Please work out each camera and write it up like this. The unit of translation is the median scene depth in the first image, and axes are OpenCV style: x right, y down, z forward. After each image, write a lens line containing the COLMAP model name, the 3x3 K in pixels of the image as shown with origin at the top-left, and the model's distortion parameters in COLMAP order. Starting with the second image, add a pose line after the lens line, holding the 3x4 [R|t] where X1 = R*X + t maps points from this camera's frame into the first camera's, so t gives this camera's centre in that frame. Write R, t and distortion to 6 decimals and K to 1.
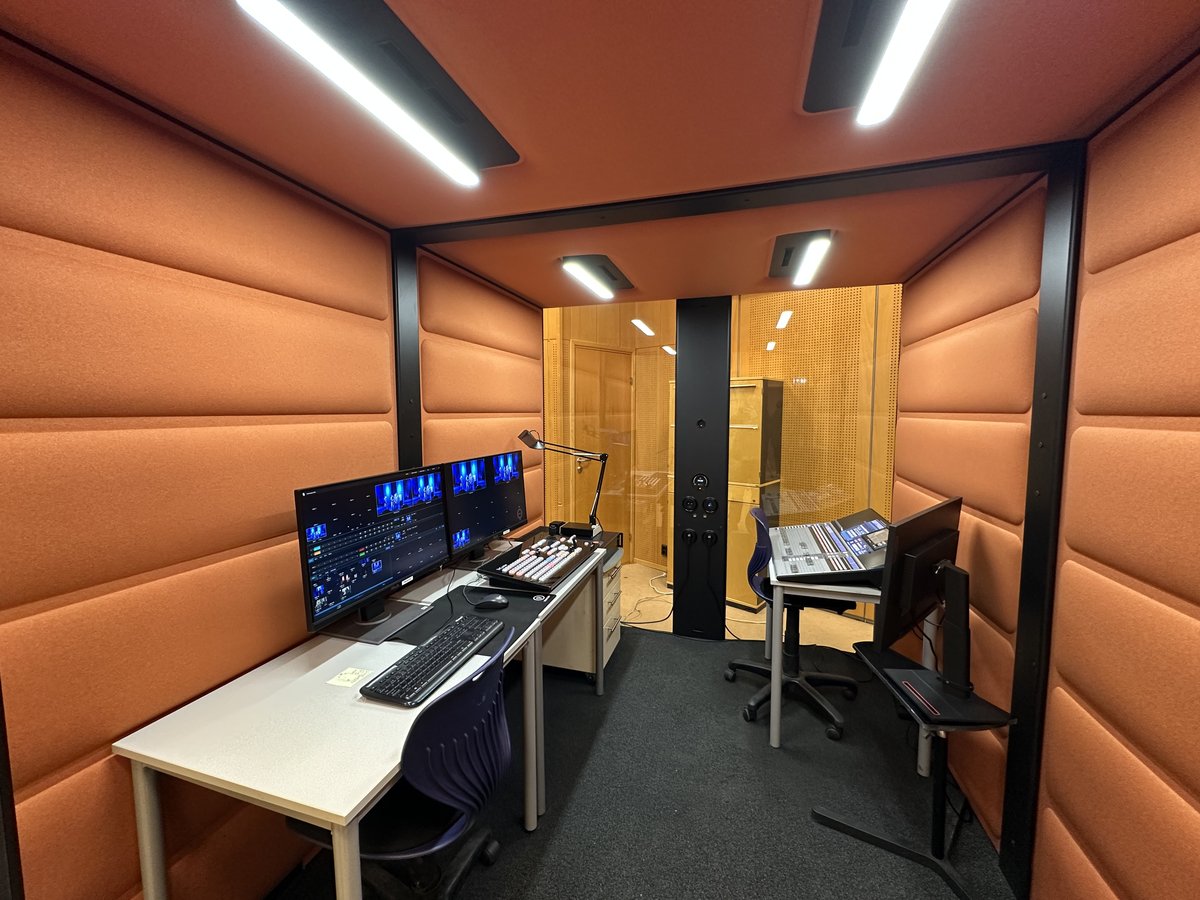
lens RADIAL K [[473.2, 0, 594.9], [0, 473.2, 449.4], [0, 0, 1]] dist [-0.012768, 0.001827]
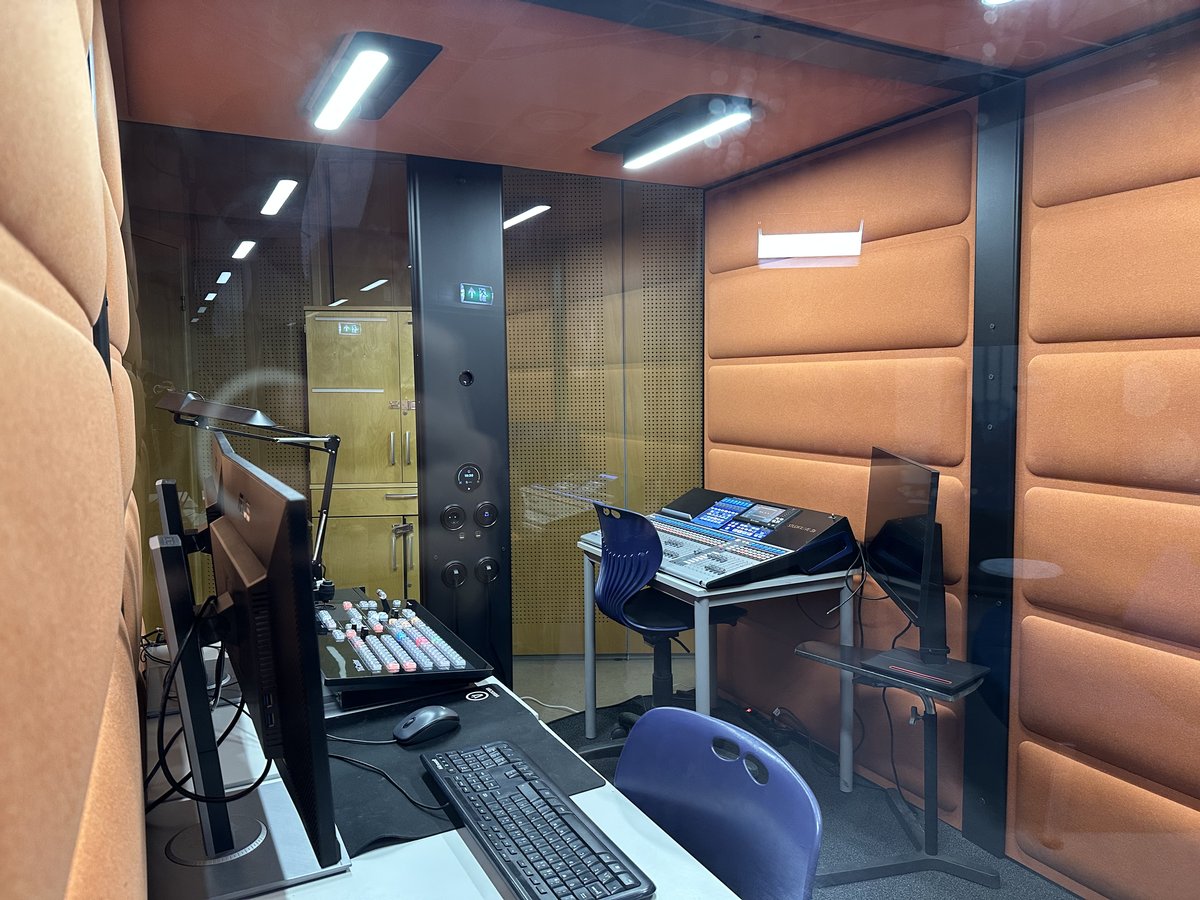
lens RADIAL K [[839.0, 0, 595.7], [0, 839.0, 447.4], [0, 0, 1]] dist [0.050479, -0.044890]
pose [[0.700599, -0.061948, 0.710861, -0.734481], [0.066920, 0.997538, 0.020977, 0.037398], [-0.710410, 0.032875, 0.703019, 0.283293]]
